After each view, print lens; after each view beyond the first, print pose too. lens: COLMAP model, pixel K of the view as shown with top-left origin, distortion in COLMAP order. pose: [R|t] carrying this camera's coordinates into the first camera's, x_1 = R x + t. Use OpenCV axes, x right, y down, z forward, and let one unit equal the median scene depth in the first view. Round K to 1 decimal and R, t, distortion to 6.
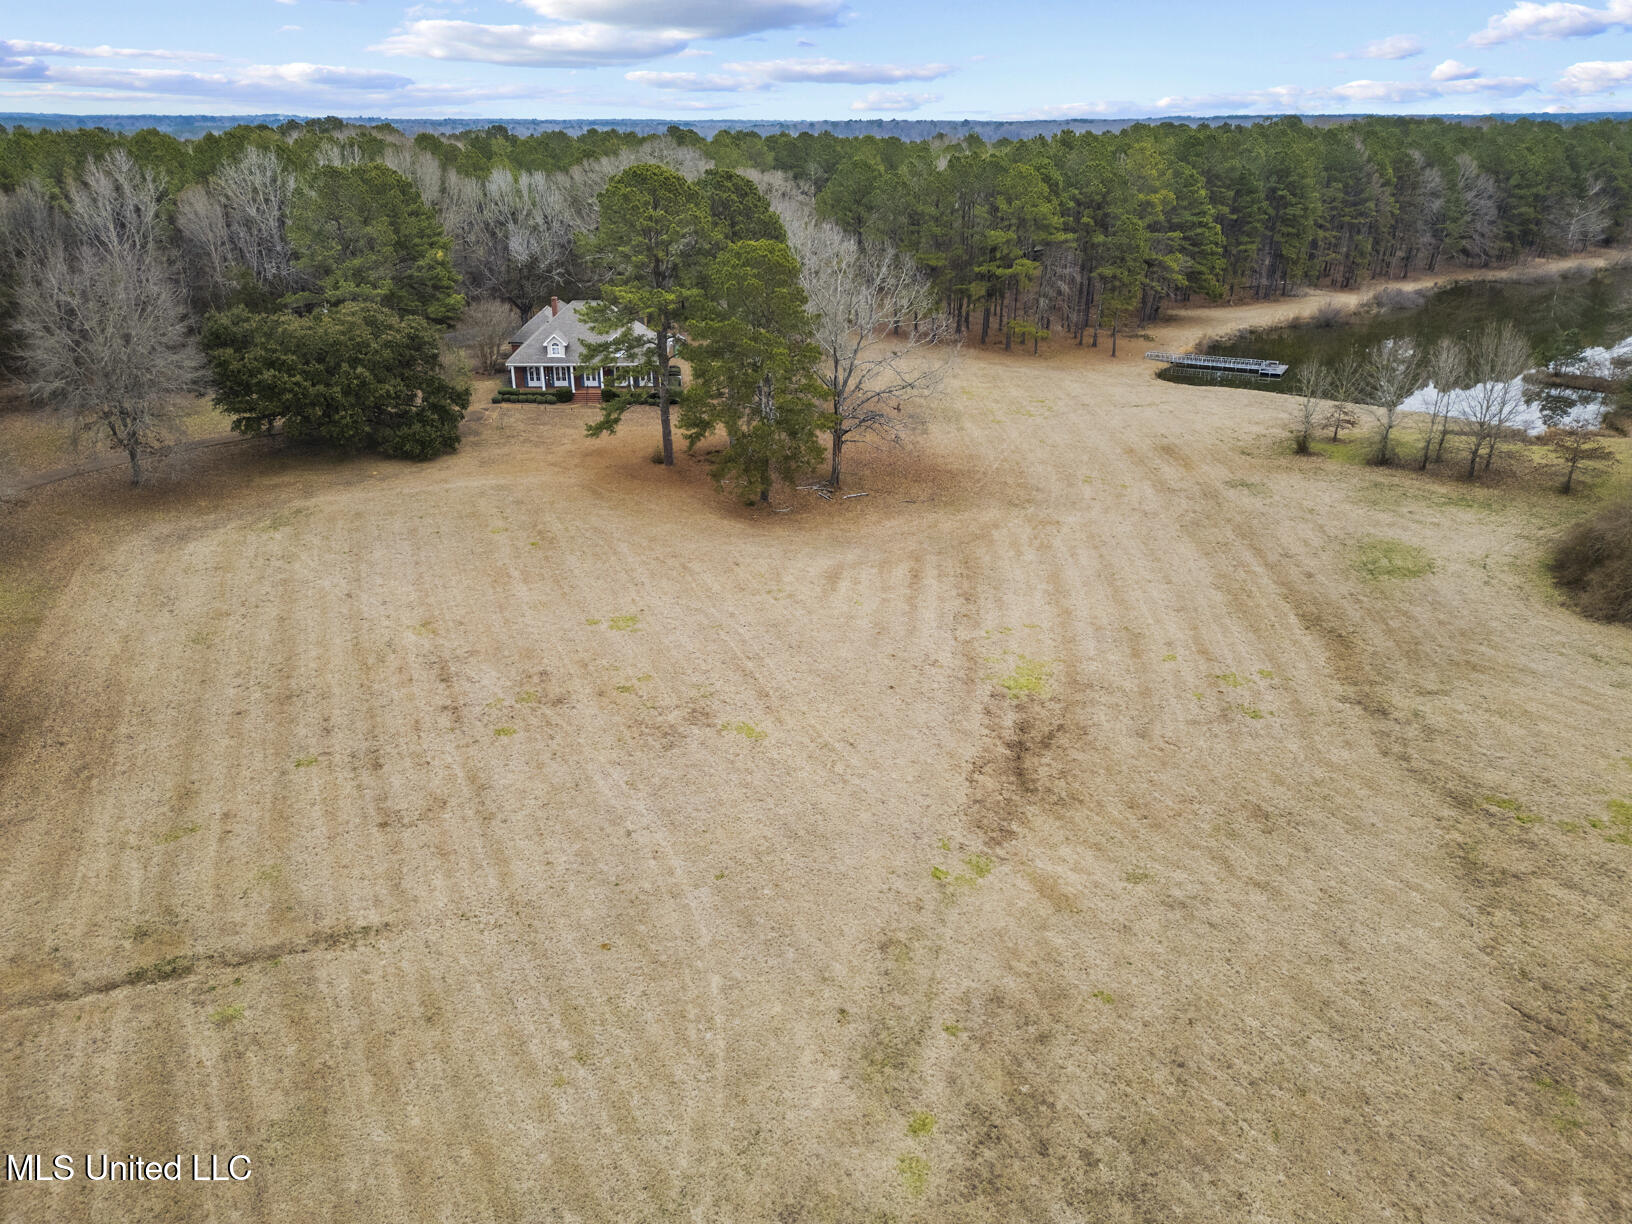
lens RADIAL K [[1139.8, 0, 816.0], [0, 1139.8, 612.0], [0, 0, 1]] dist [0.065599, -0.059845]
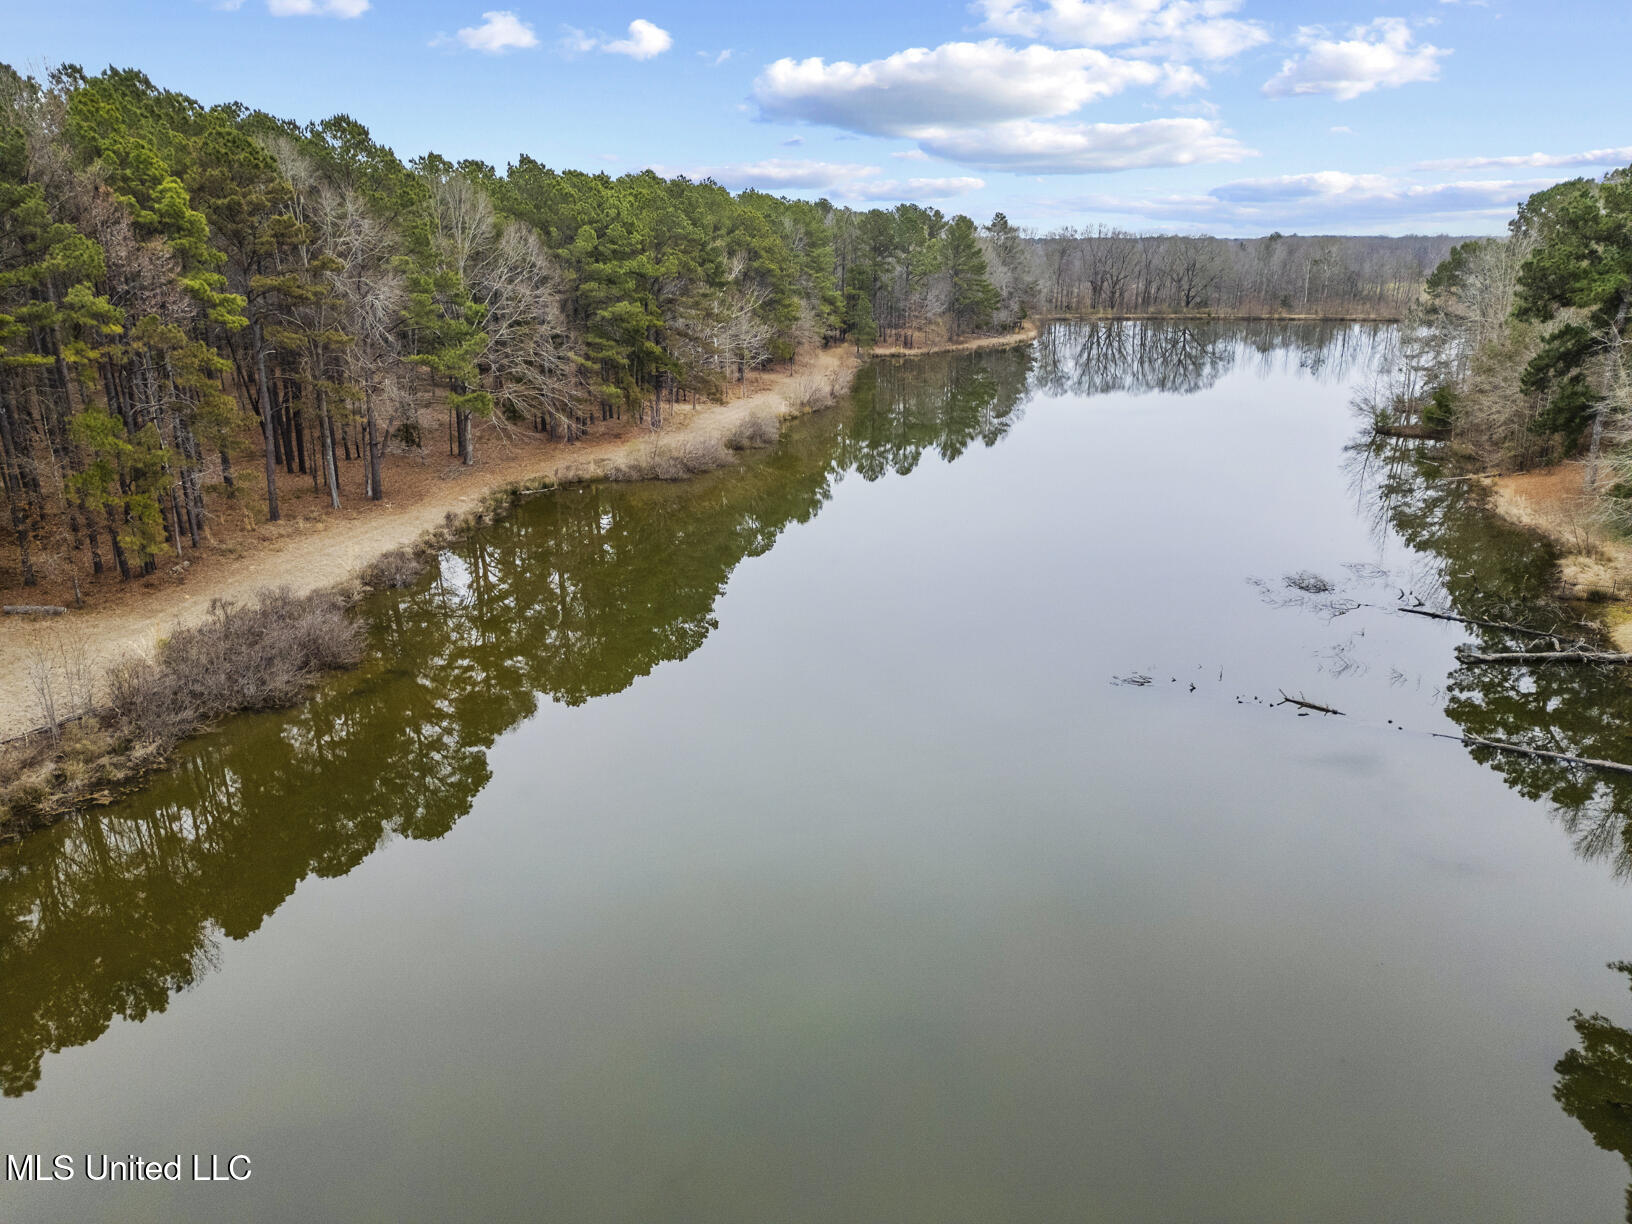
lens RADIAL K [[1139.8, 0, 816.0], [0, 1139.8, 612.0], [0, 0, 1]] dist [0.065599, -0.059845]
pose [[0.786461, -0.190484, 0.587533, 0.533336], [0.246101, 0.969125, -0.015227, -0.288218], [-0.566492, 0.156568, 0.809057, 0.854190]]
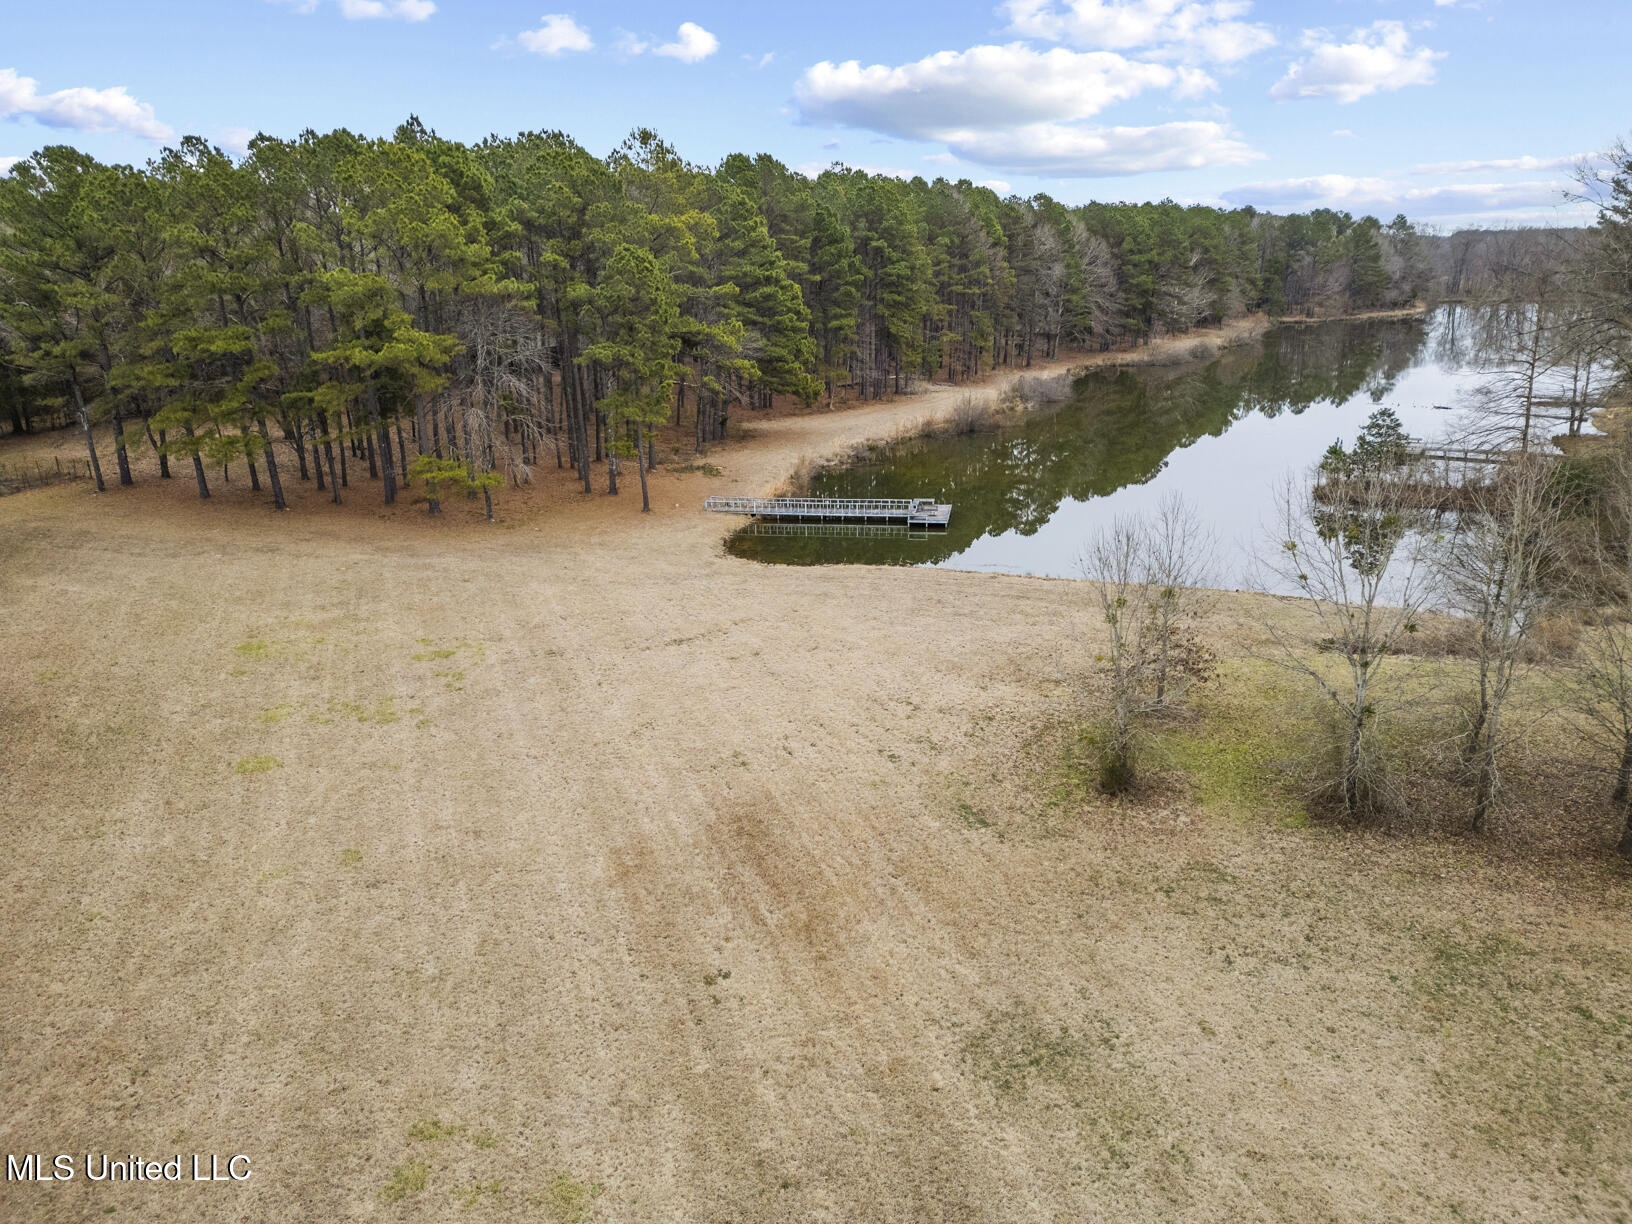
lens RADIAL K [[1139.8, 0, 816.0], [0, 1139.8, 612.0], [0, 0, 1]] dist [0.065599, -0.059845]
pose [[0.942781, -0.115196, 0.312881, 0.146738], [0.146697, 0.986022, -0.079000, -0.111788], [-0.299407, 0.120378, 0.946501, 0.437135]]
